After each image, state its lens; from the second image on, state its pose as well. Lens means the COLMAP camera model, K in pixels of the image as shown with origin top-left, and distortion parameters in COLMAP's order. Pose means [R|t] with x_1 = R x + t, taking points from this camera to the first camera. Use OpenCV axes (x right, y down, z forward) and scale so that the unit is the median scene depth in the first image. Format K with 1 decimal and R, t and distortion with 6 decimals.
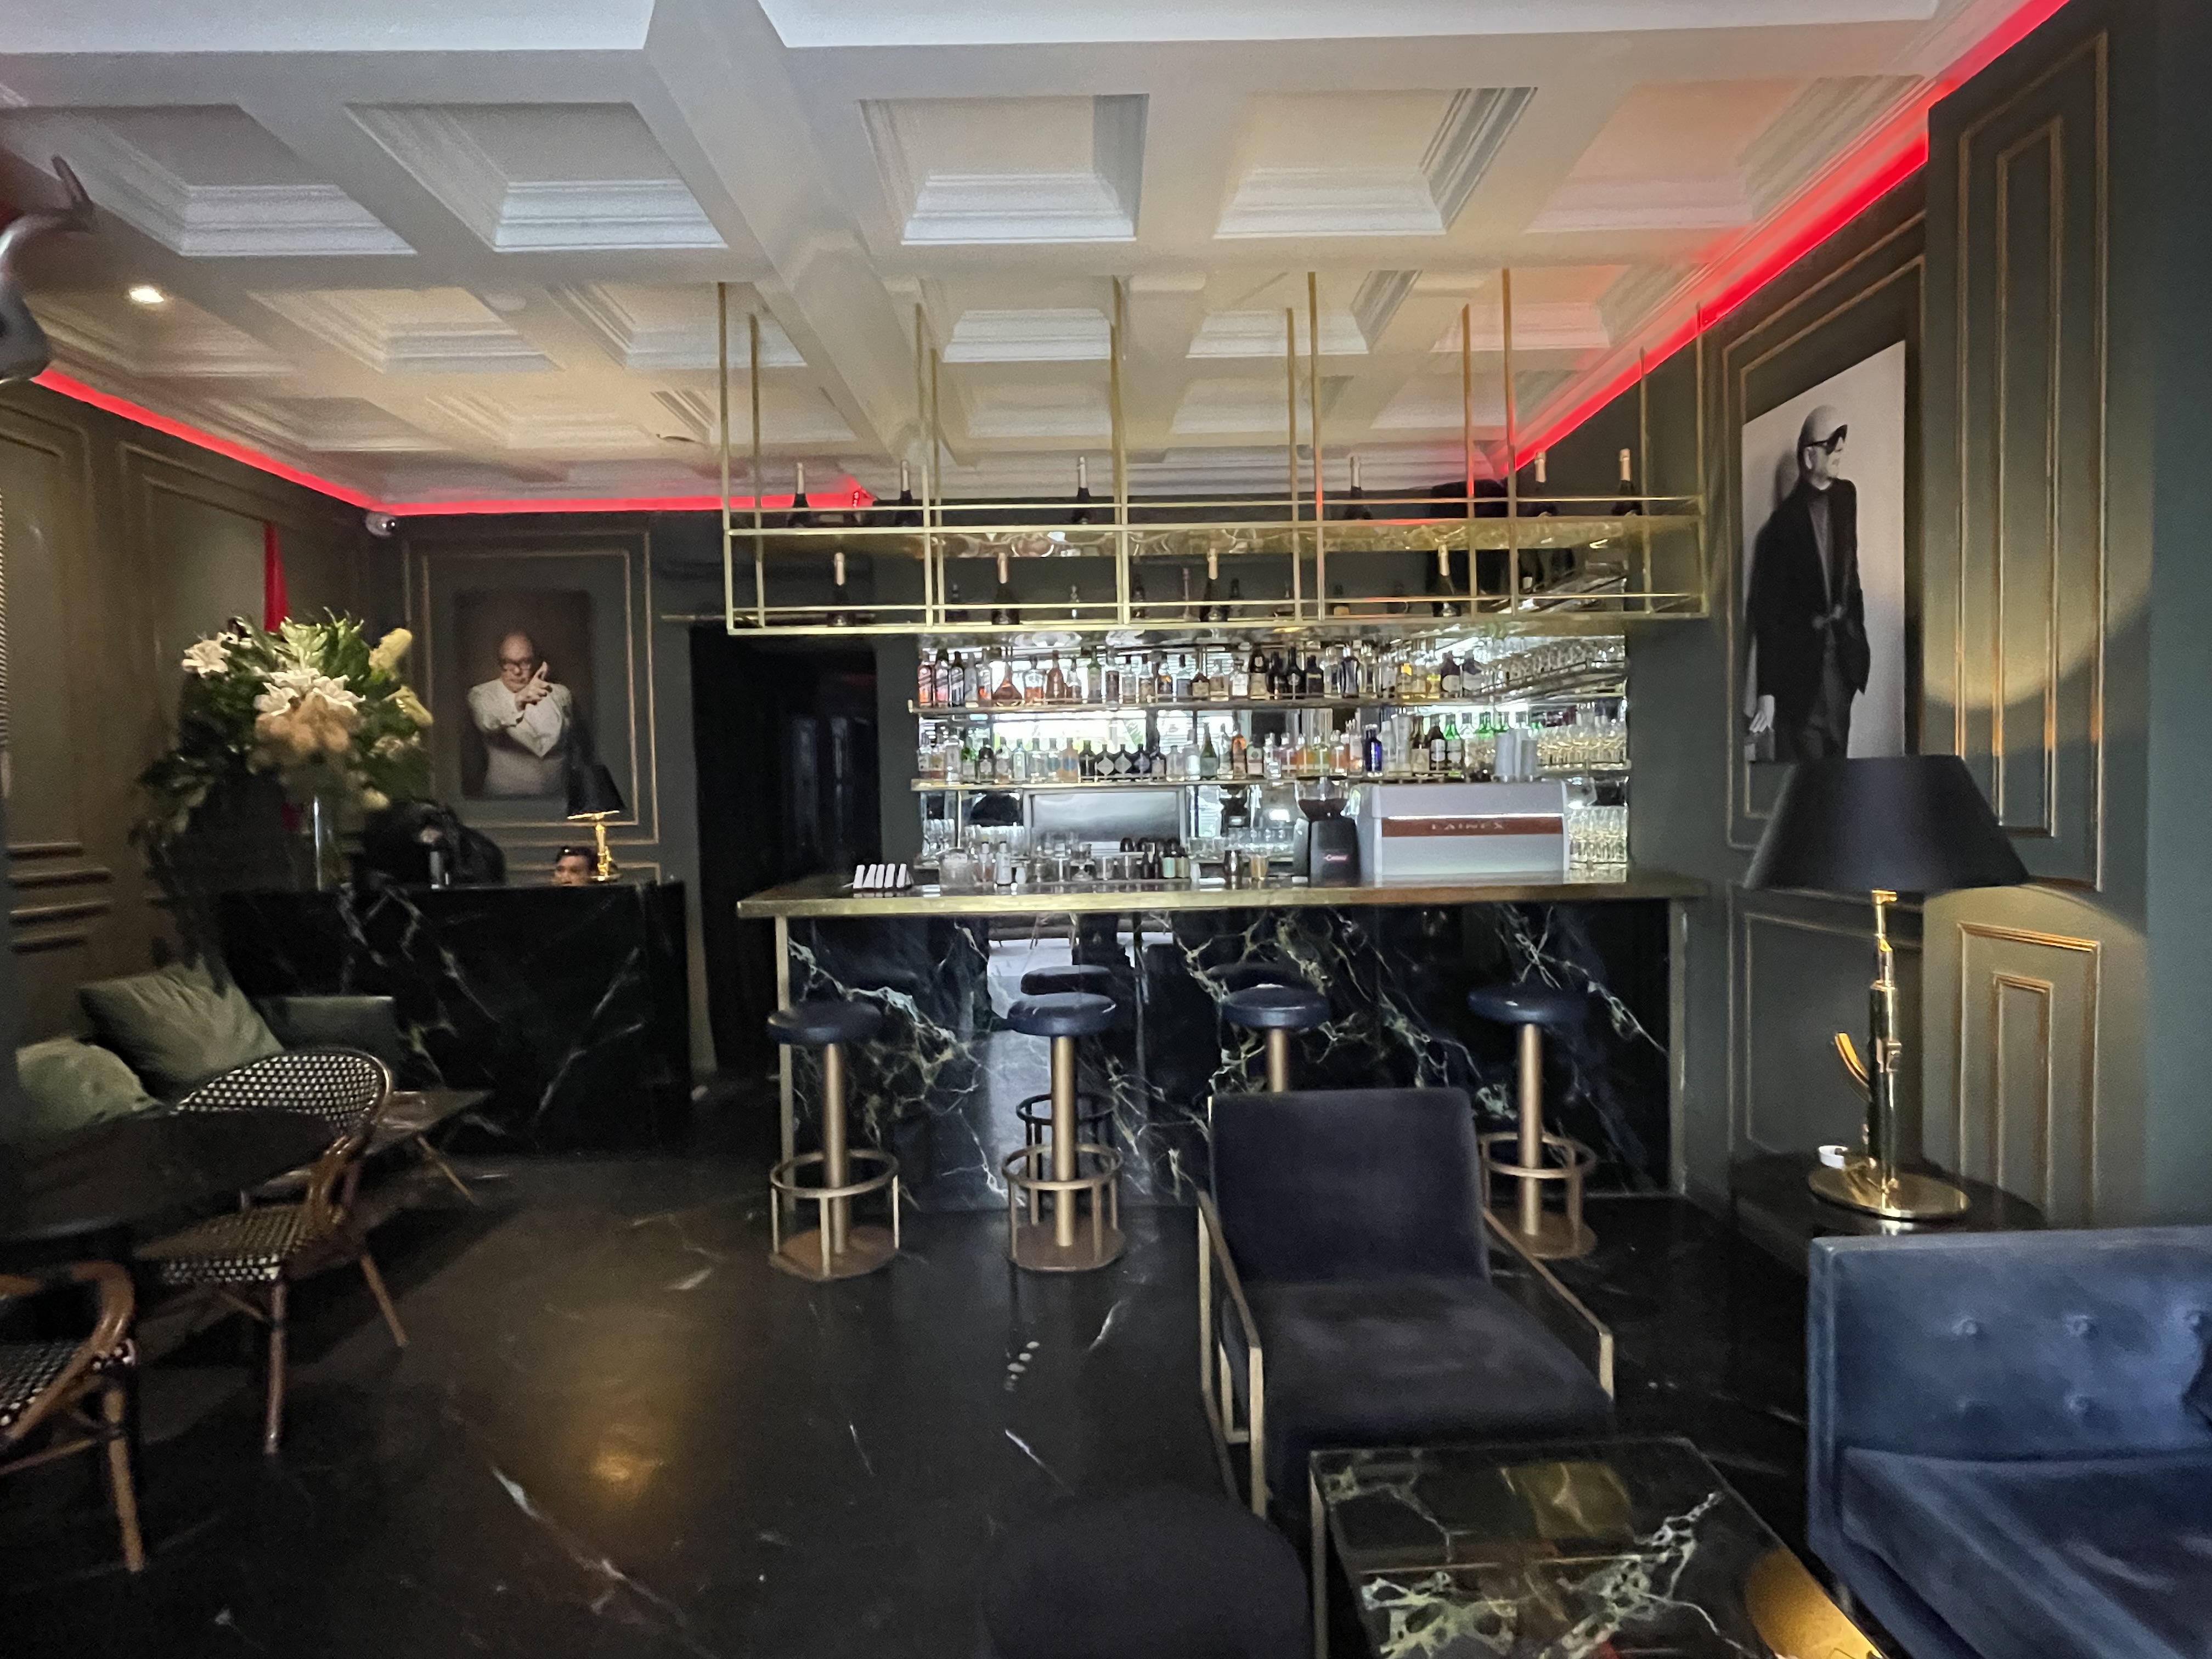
lens RADIAL K [[1121.2, 0, 1113.3], [0, 1121.2, 837.7], [0, 0, 1]] dist [0.001183, 0.005455]
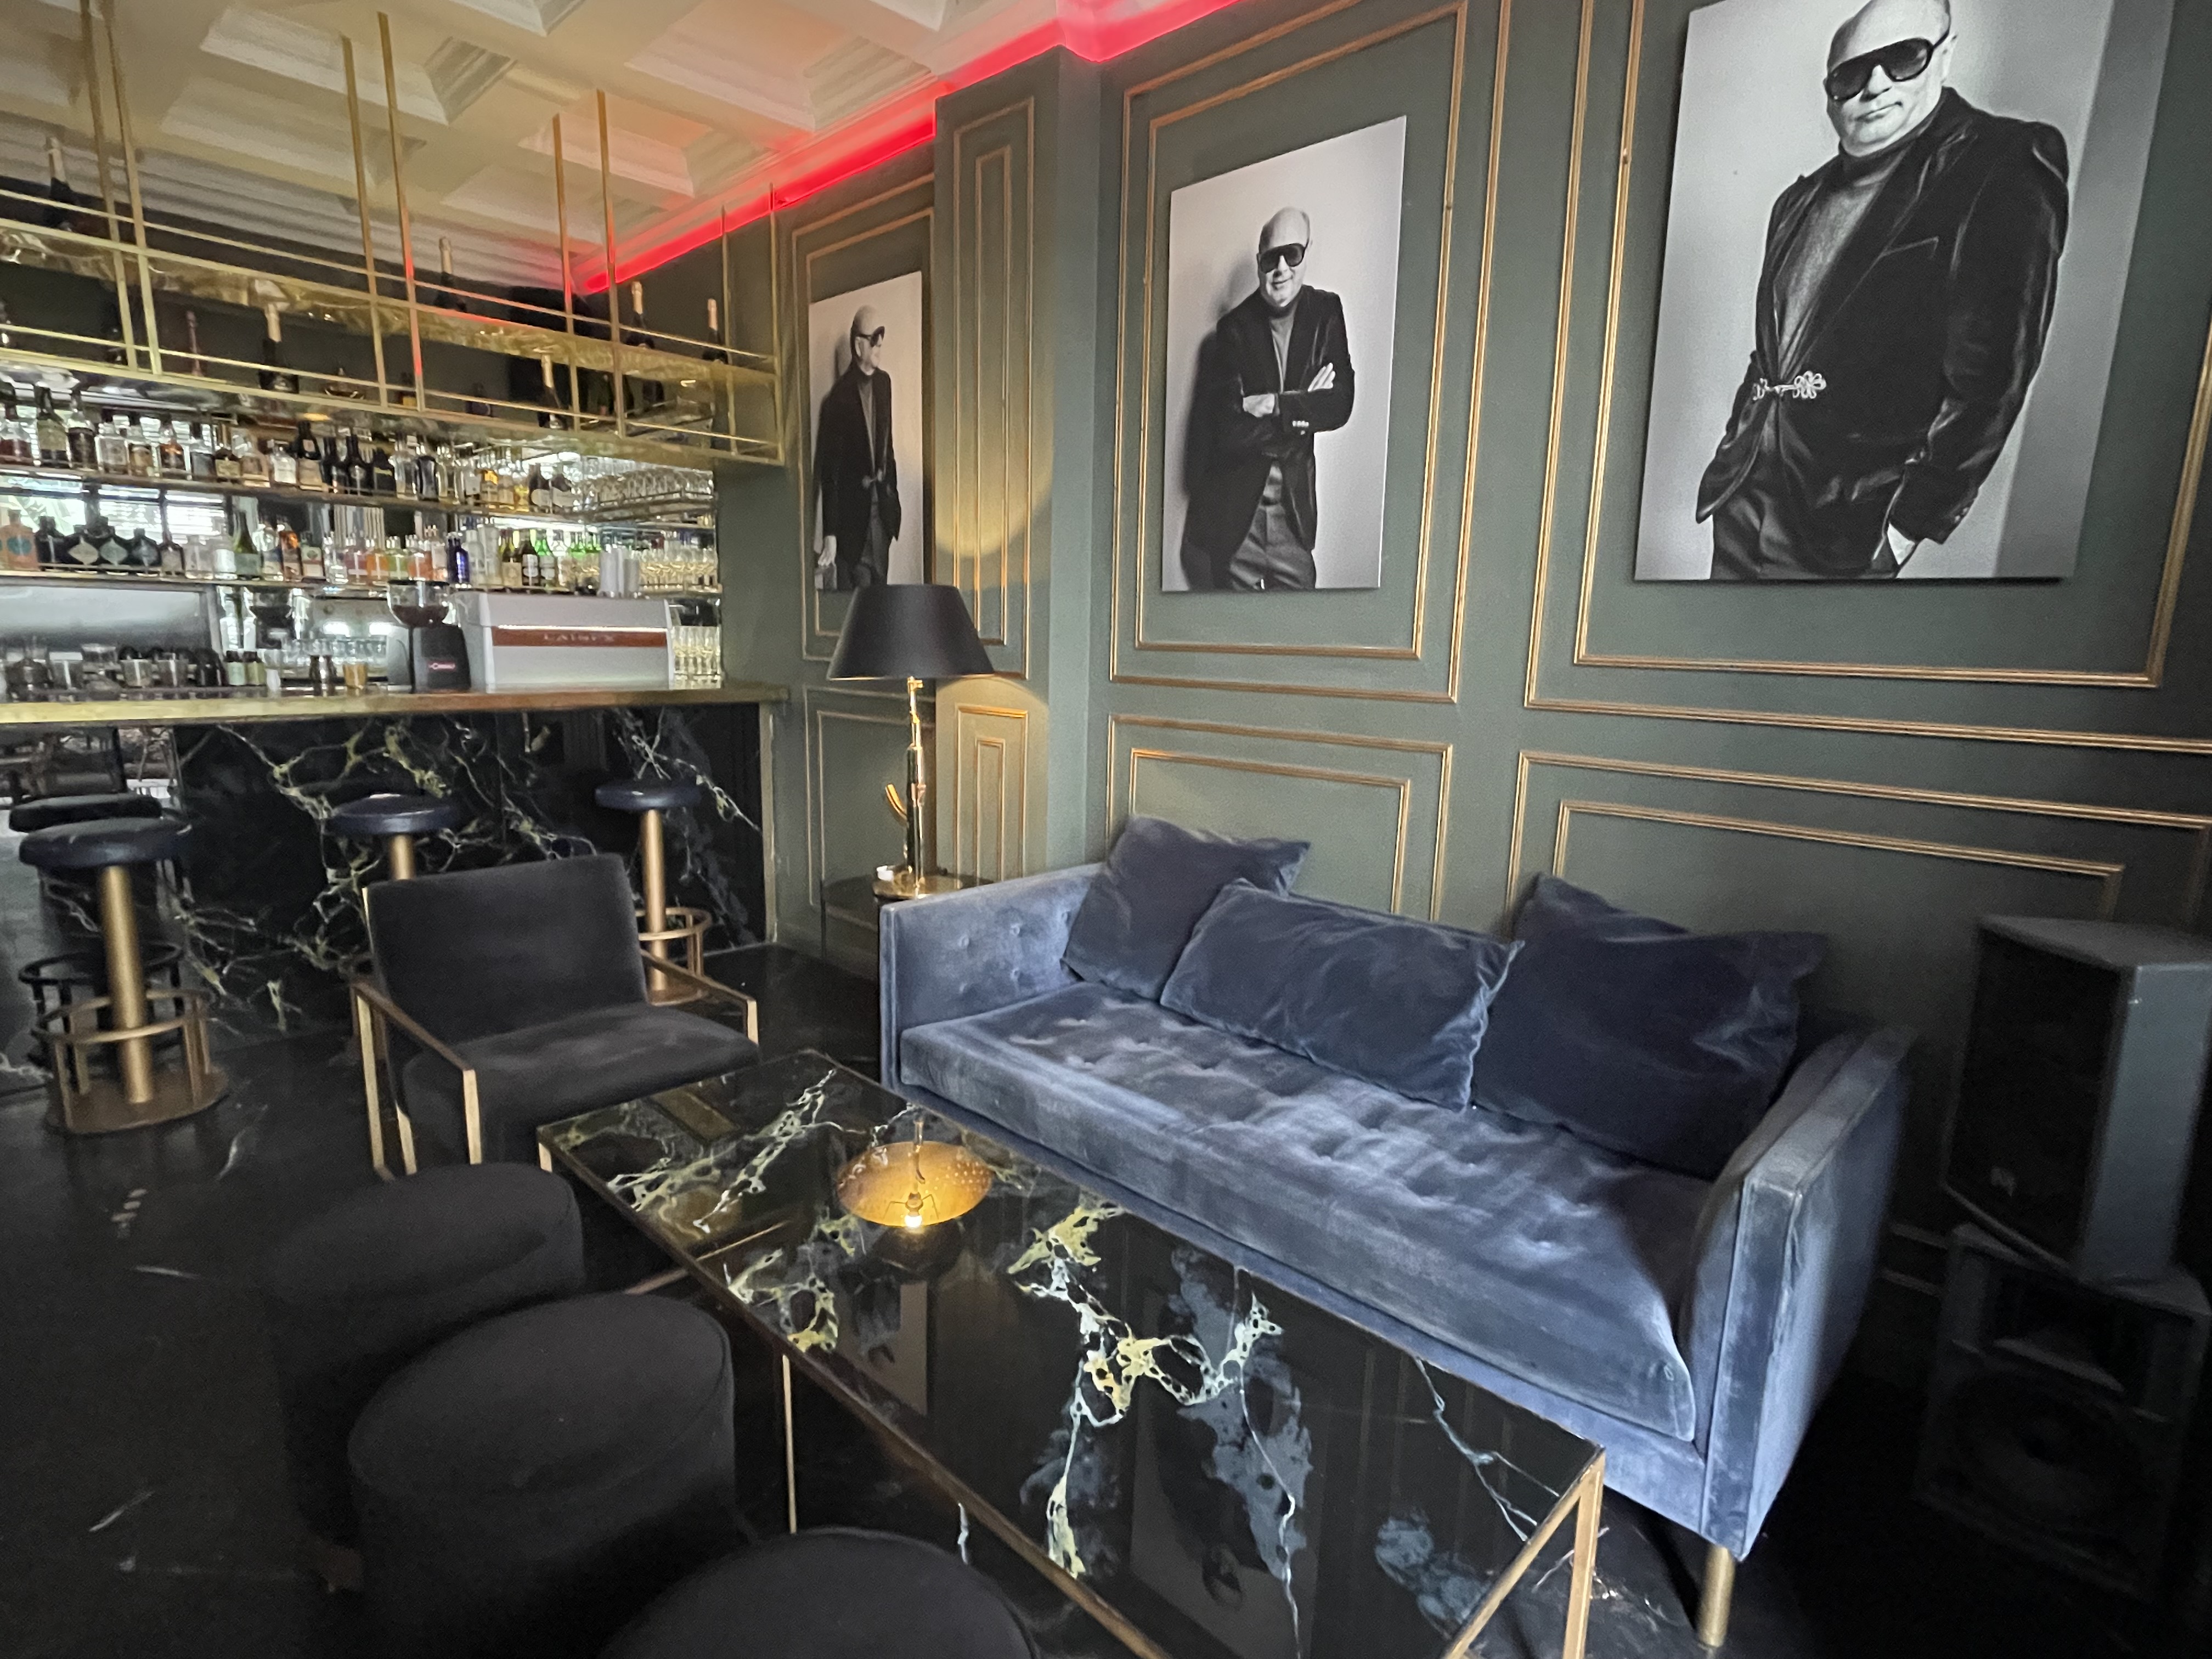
lens RADIAL K [[1109.0, 0, 1106.0], [0, 1109.0, 829.5], [0, 0, 1]] dist [-0.053413, 0.031128]
pose [[0.705577, -0.084592, 0.703566, -0.080676], [-0.015512, 0.990768, 0.134680, 0.023801], [-0.708463, -0.105940, 0.697751, -0.093813]]
